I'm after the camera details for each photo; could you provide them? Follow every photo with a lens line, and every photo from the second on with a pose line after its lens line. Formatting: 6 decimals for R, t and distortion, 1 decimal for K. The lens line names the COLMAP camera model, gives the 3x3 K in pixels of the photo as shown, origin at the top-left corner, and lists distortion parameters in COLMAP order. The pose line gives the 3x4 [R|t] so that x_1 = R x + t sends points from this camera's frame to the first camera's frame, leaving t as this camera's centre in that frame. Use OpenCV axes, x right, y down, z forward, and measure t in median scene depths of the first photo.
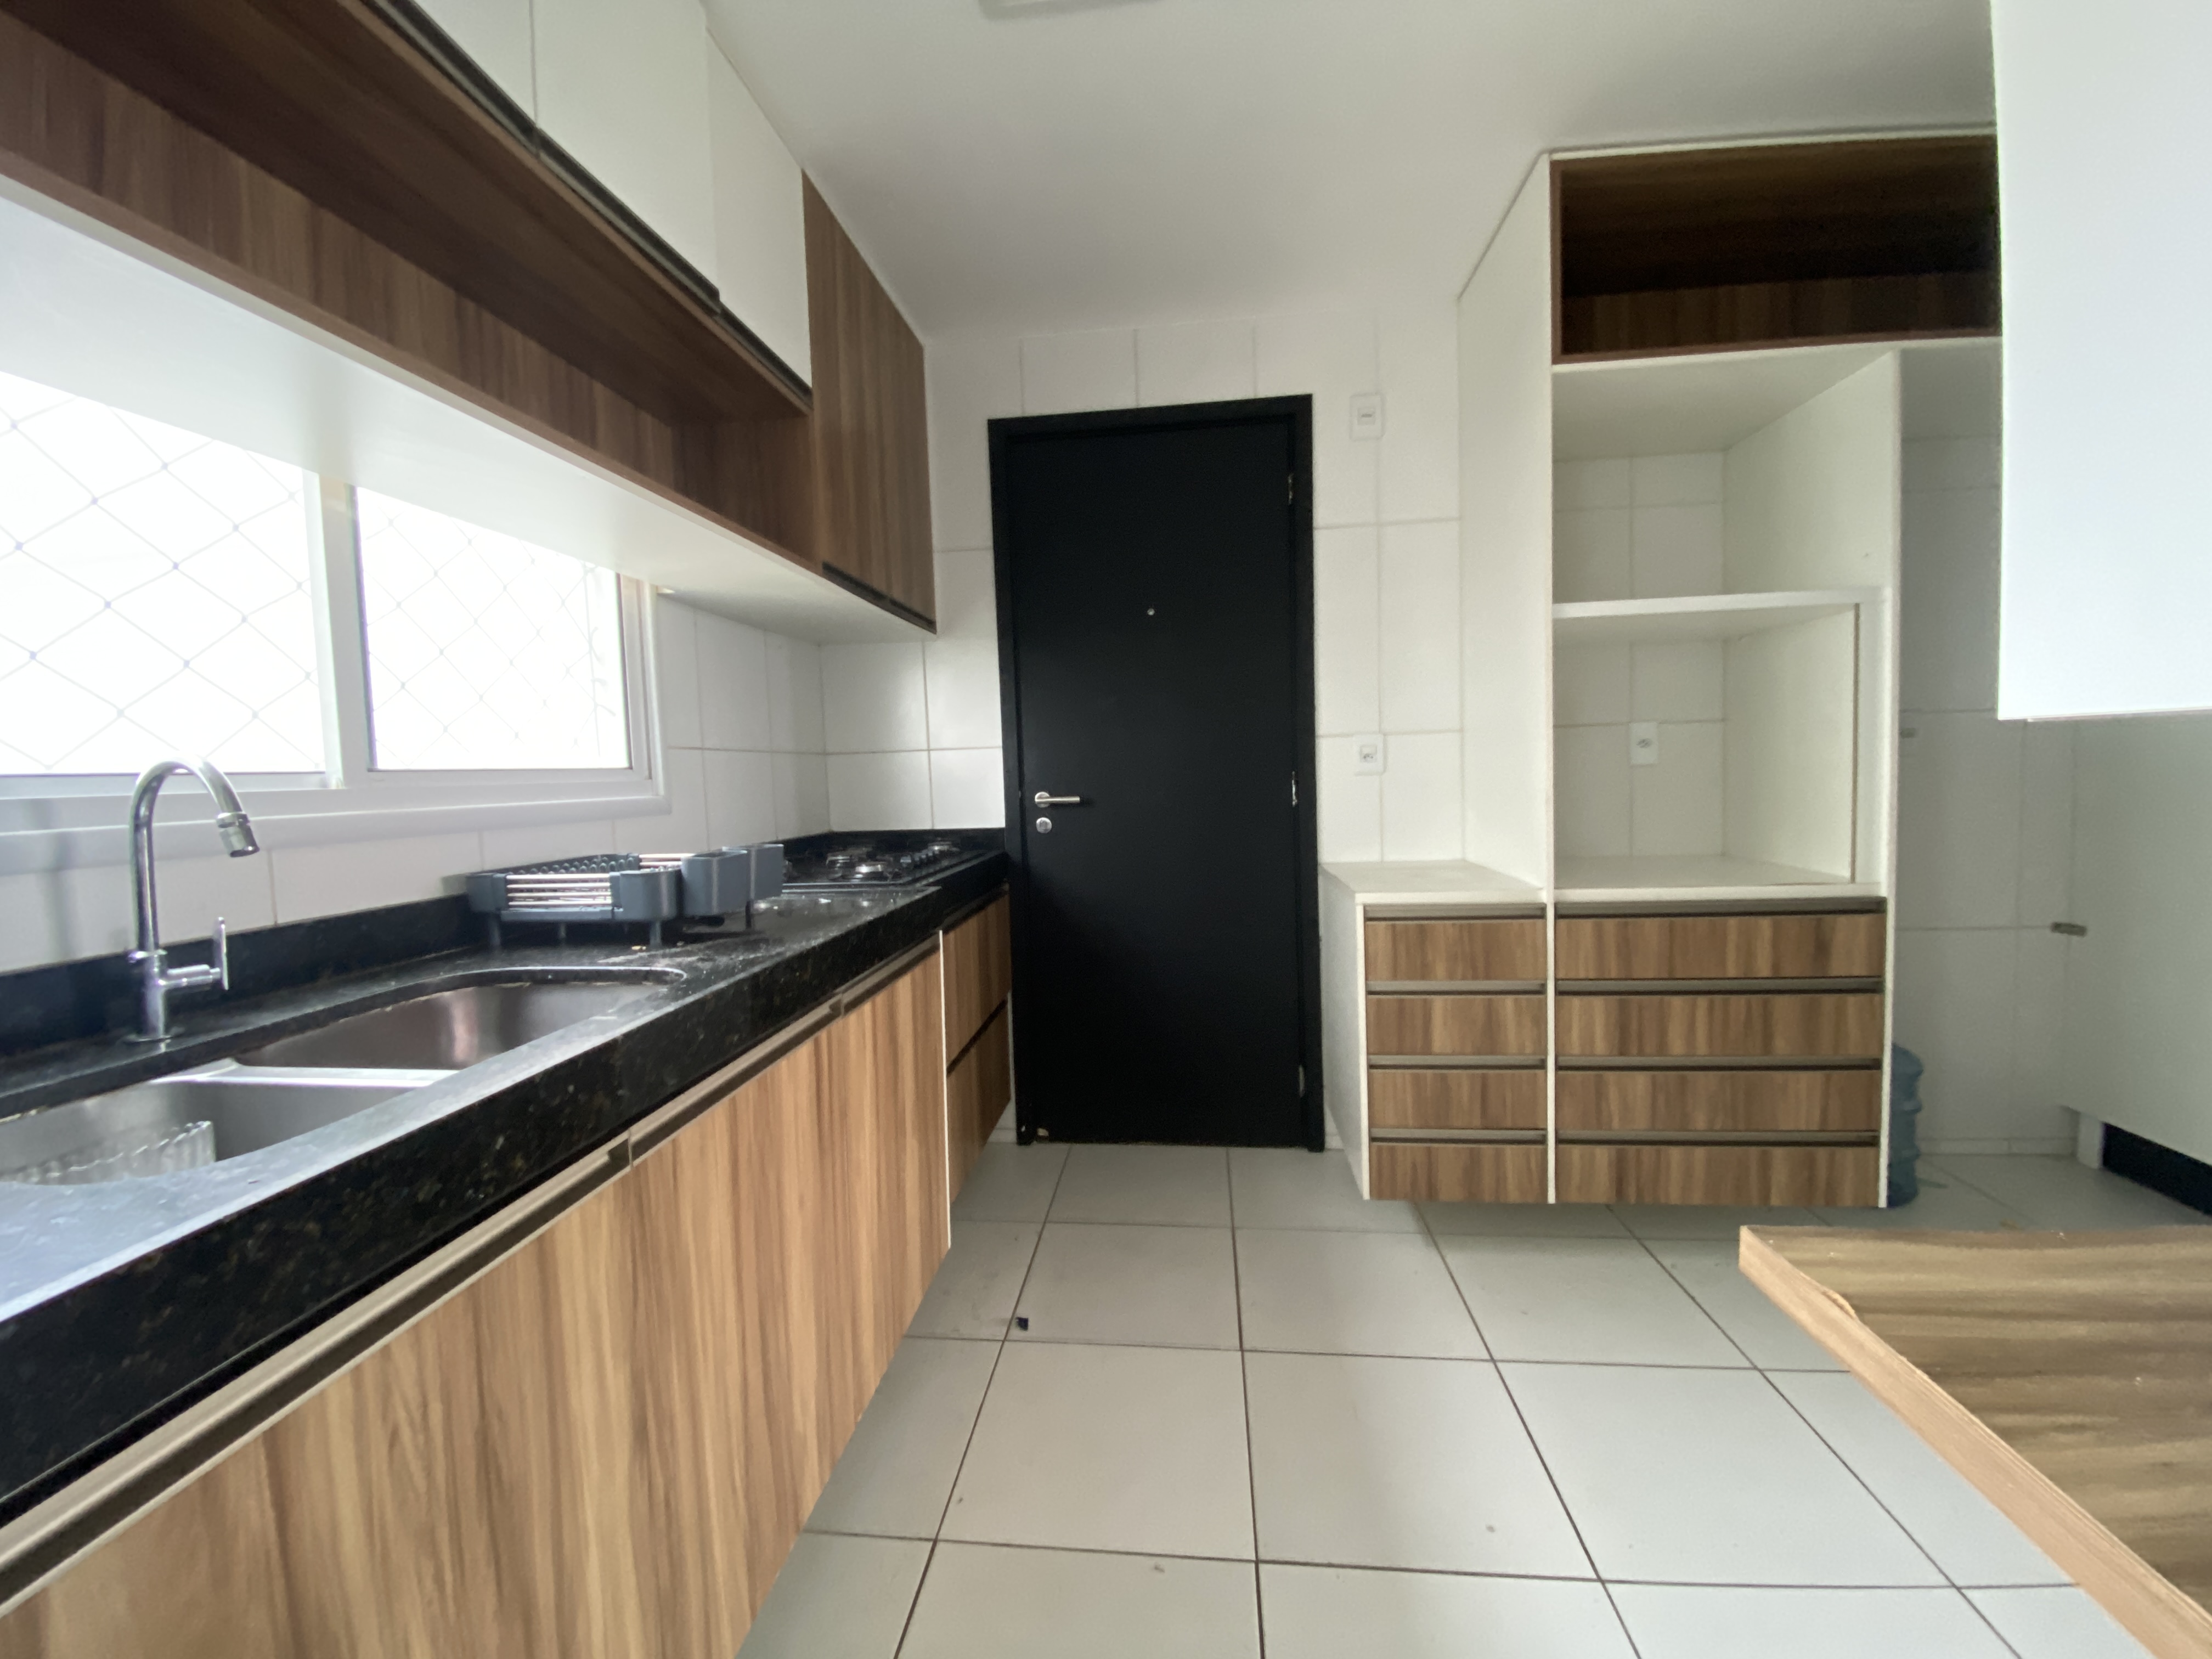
lens RADIAL K [[913.8, 0, 1115.7], [0, 913.8, 825.3], [0, 0, 1]] dist [0.001612, -0.000123]
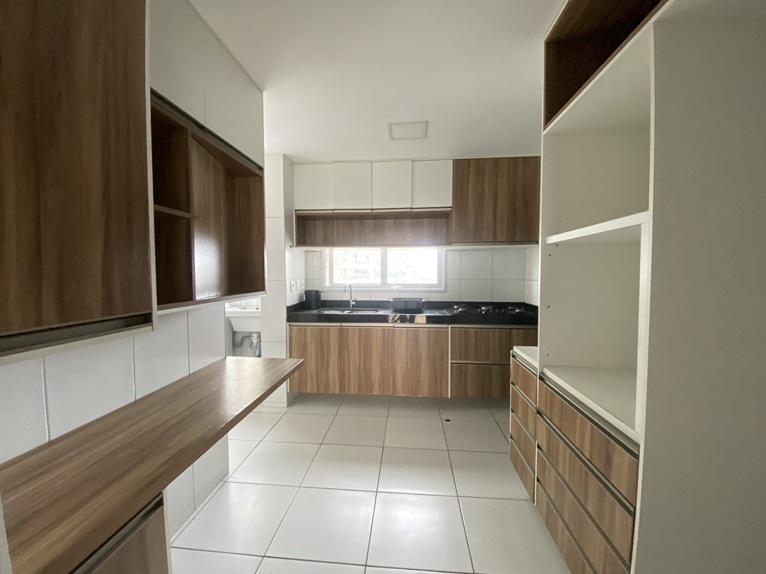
lens RADIAL K [[316.5, 0, 382.9], [0, 316.5, 287.0], [0, 0, 1]] dist [0.001612, -0.000123]
pose [[0.002173, 0.075088, -0.997175, 1.351942], [-0.065951, 0.995017, 0.074782, -0.164729], [0.997820, 0.065603, 0.007114, 0.671787]]
